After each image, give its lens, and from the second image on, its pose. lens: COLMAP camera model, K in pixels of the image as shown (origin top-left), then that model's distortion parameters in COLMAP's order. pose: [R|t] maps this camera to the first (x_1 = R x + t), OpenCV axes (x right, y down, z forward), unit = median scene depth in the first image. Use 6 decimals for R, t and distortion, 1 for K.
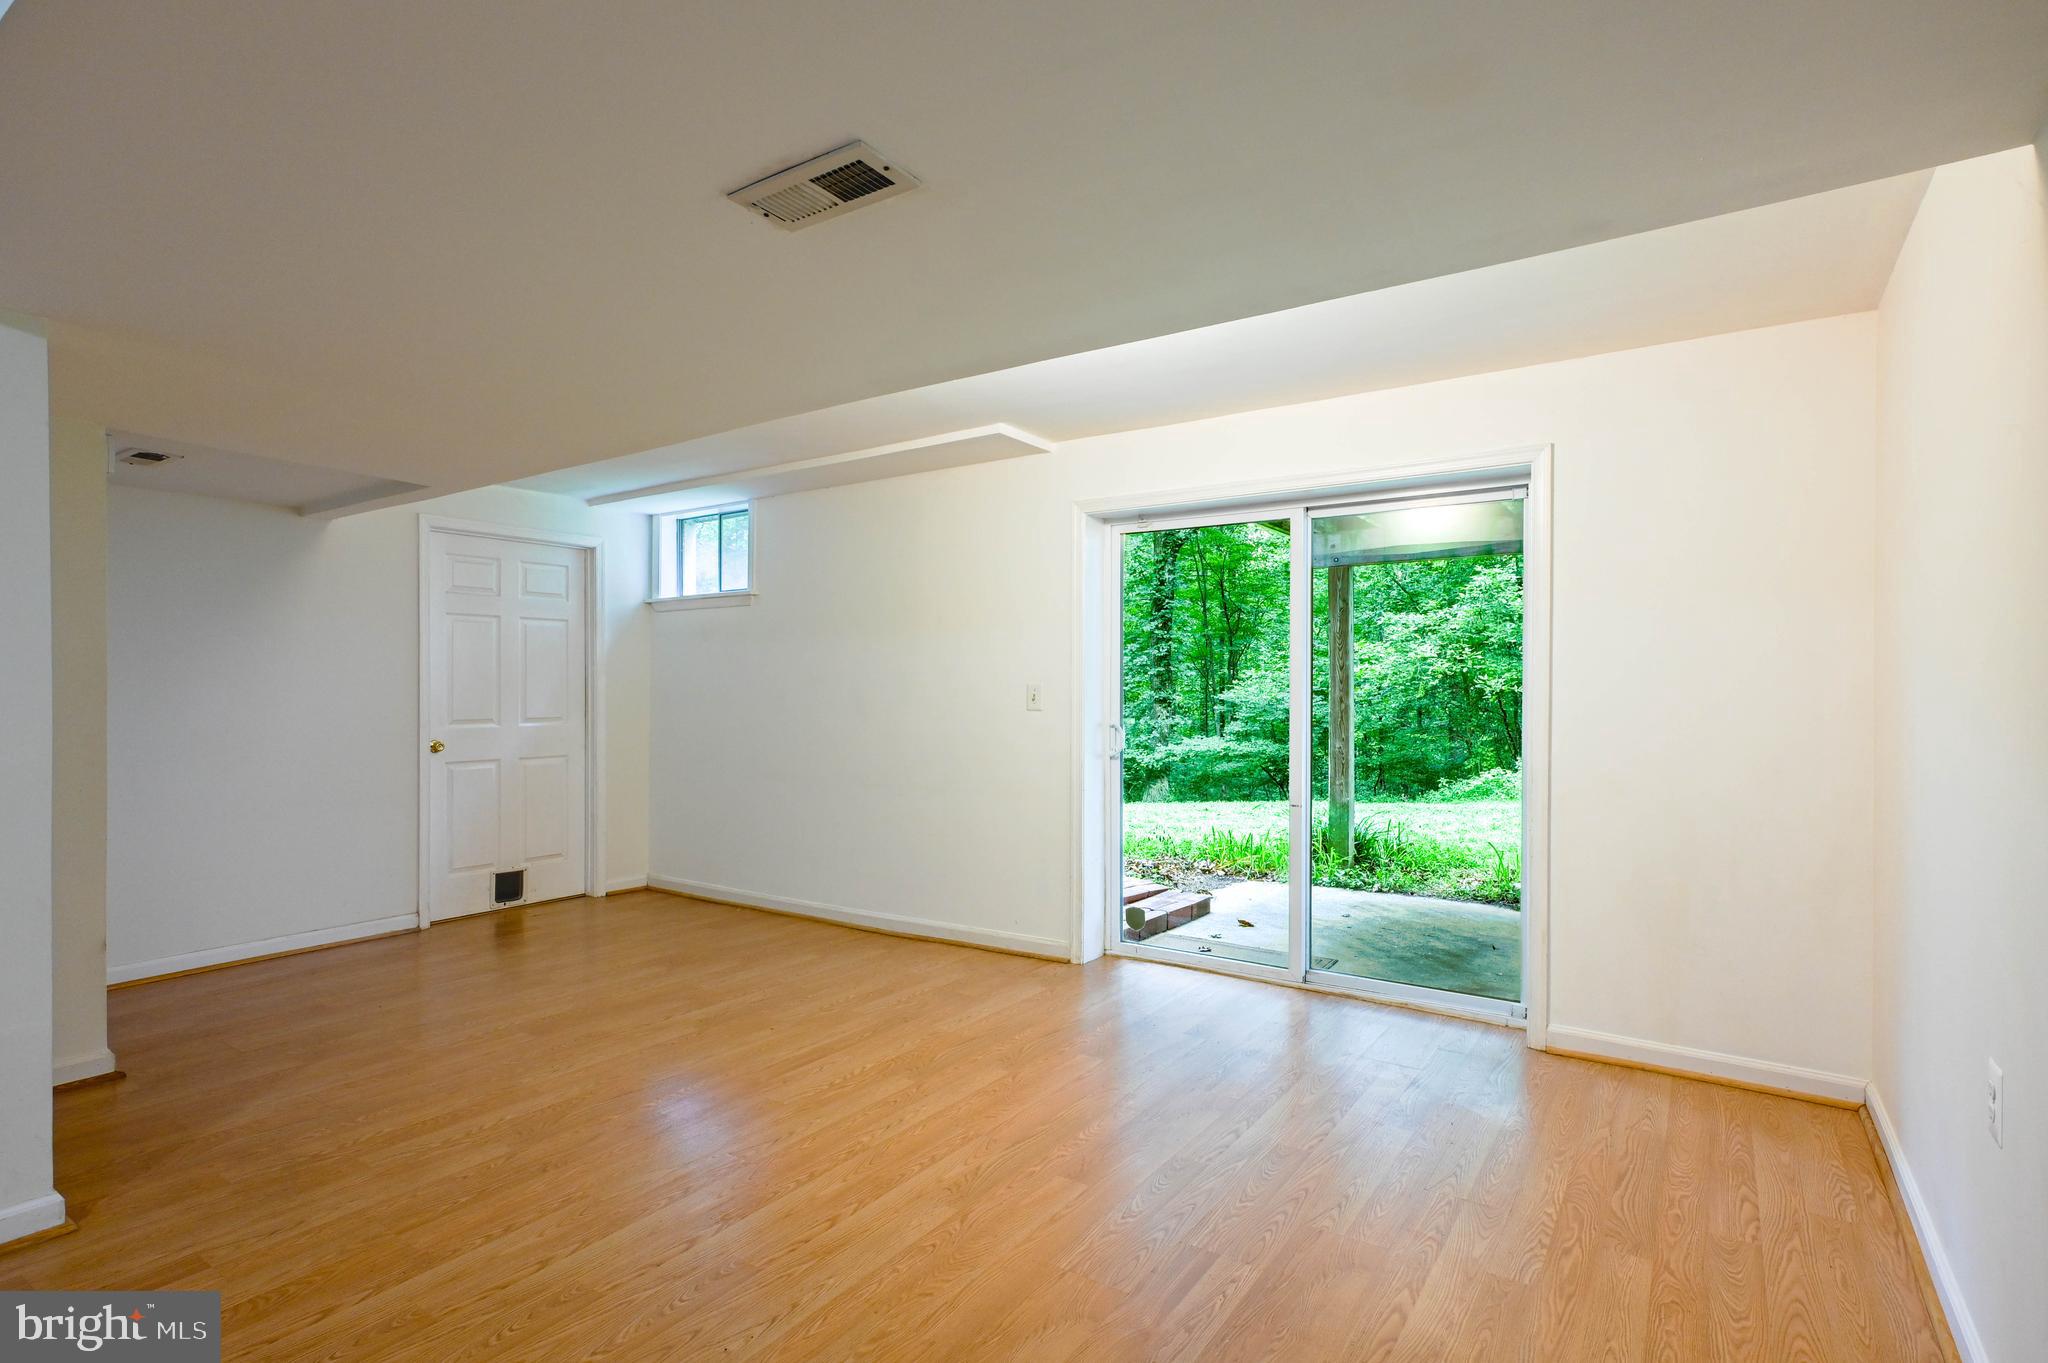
lens RADIAL K [[996.6, 0, 1013.5], [0, 996.6, 689.7], [0, 0, 1]] dist [0.000132, 0.000565]
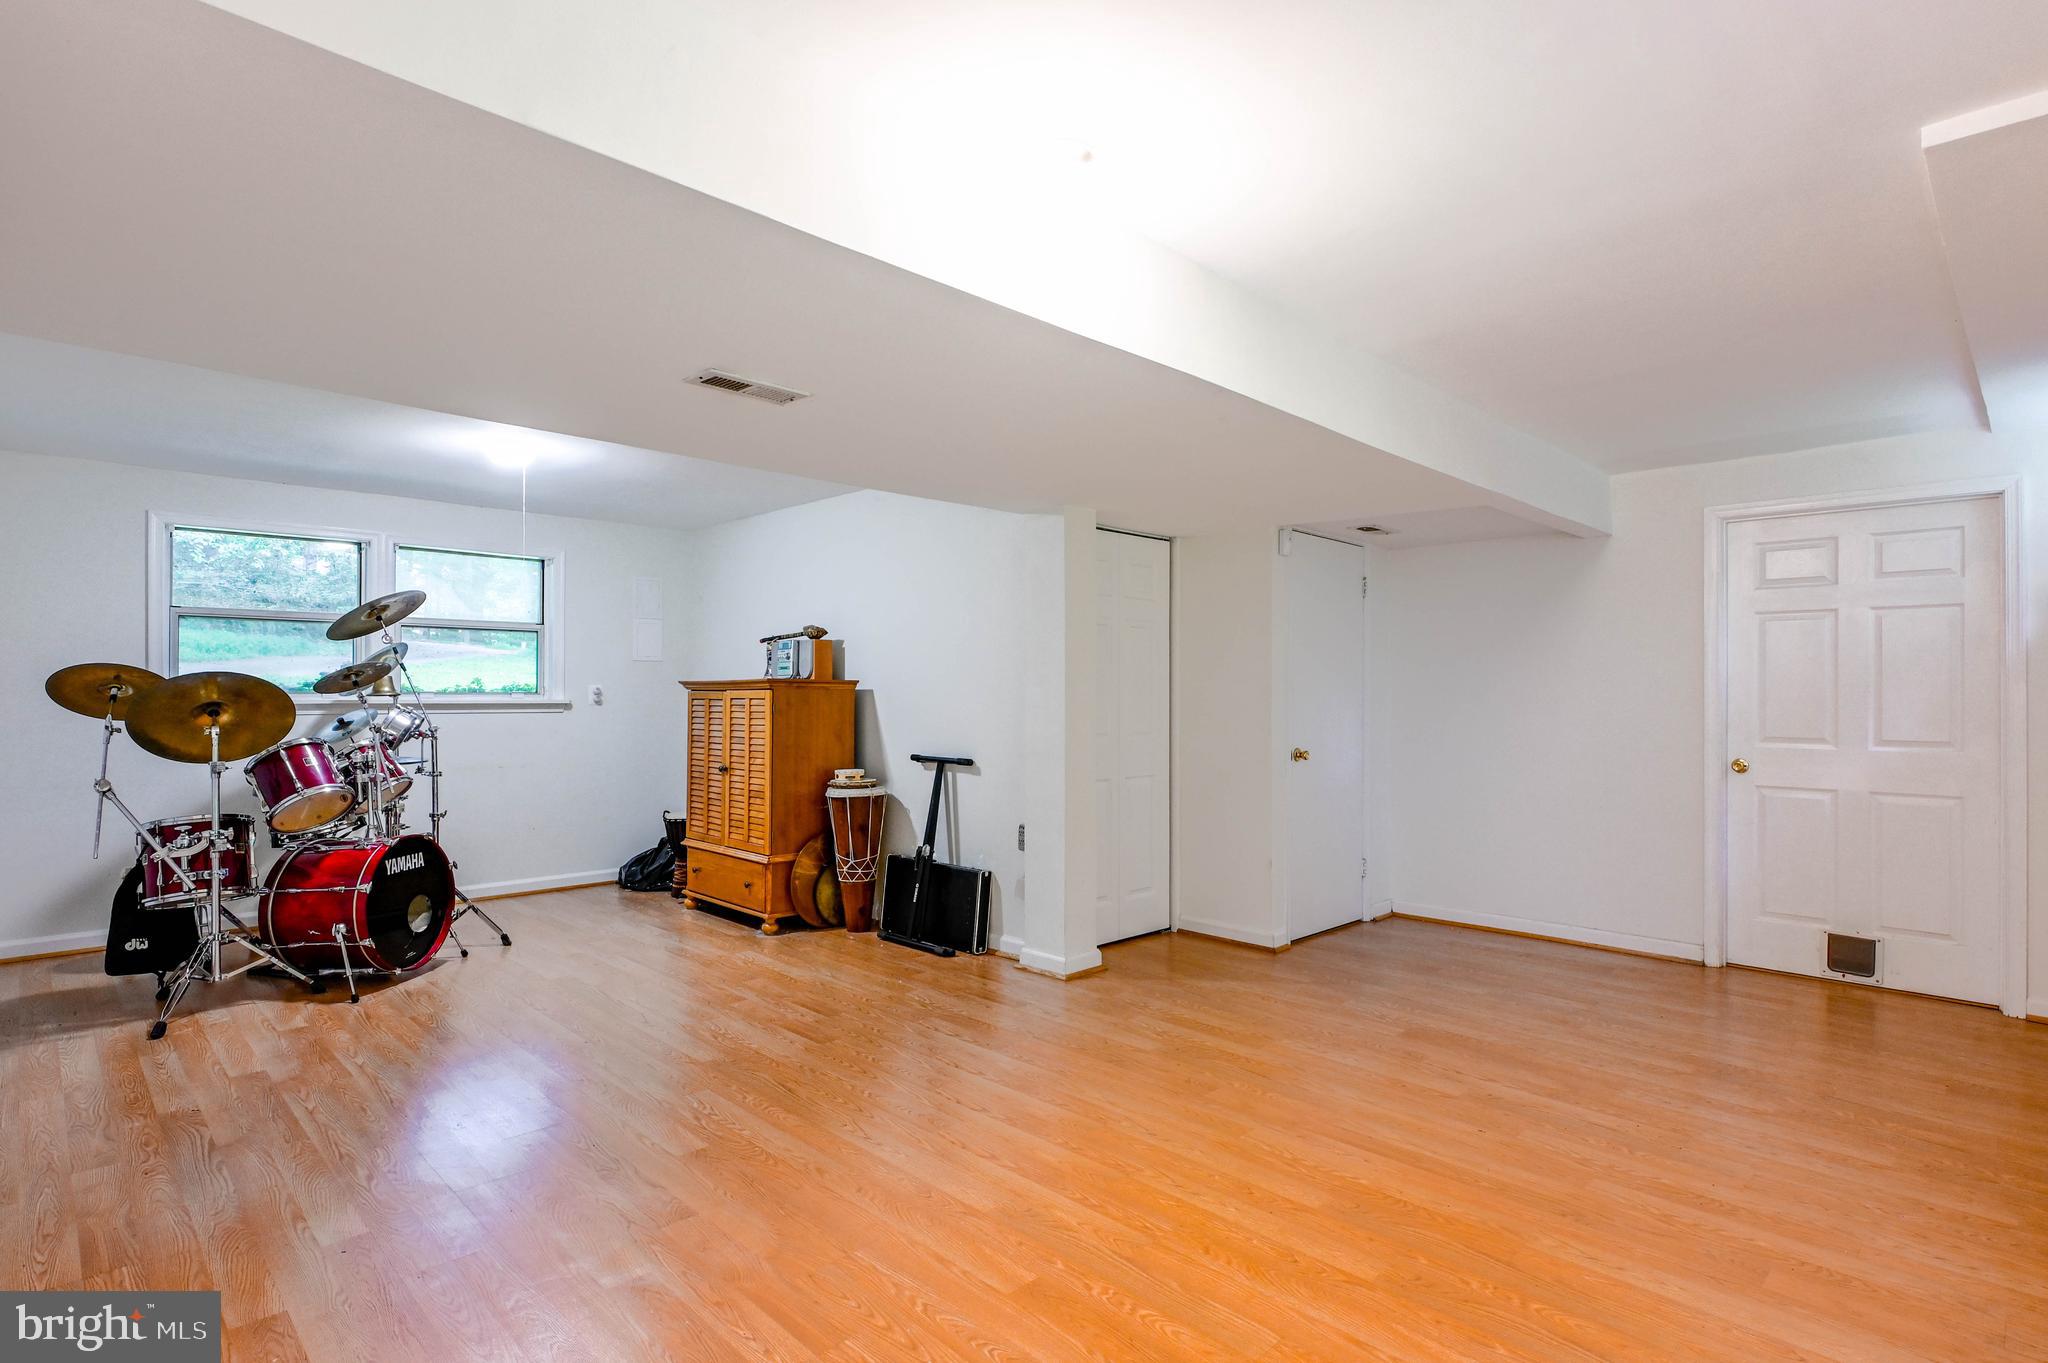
lens RADIAL K [[1031.0, 0, 1024.0], [0, 1031.0, 681.5], [0, 0, 1]] dist [0.002983, 0.000626]
pose [[-0.175424, -0.012913, -0.984408, 0.579761], [-0.009148, 0.999892, -0.011486, -0.000942], [0.984450, 0.006991, -0.175523, 0.727875]]
